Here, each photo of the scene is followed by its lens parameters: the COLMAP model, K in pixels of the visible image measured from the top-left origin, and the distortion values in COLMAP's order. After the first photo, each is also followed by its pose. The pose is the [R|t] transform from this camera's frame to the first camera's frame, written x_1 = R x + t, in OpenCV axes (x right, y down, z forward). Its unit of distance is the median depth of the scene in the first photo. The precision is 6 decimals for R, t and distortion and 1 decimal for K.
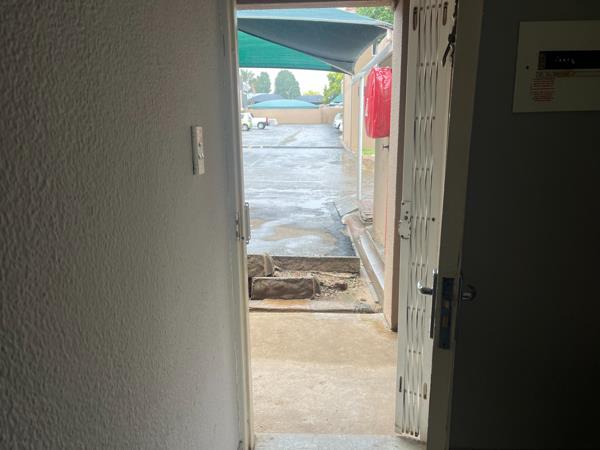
lens RADIAL K [[455.3, 0, 298.9], [0, 455.3, 225.3], [0, 0, 1]] dist [0.046231, -0.042730]
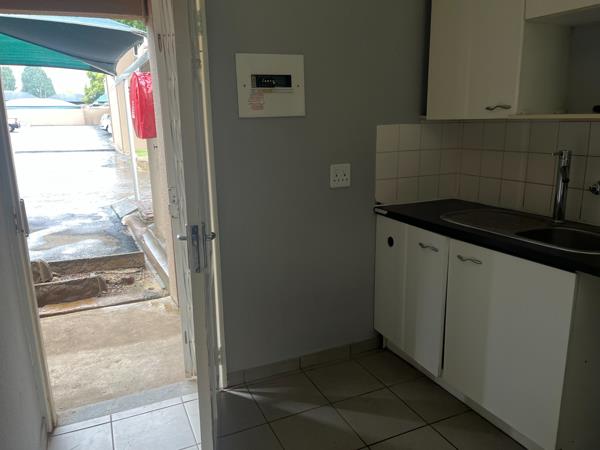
lens RADIAL K [[455.3, 0, 303.9], [0, 455.3, 227.0], [0, 0, 1]] dist [0.046231, -0.042730]
pose [[0.885926, -0.110937, 0.450364, -0.009532], [0.110354, 0.993508, 0.027646, 0.027898], [-0.450507, 0.025207, 0.892417, -0.129578]]
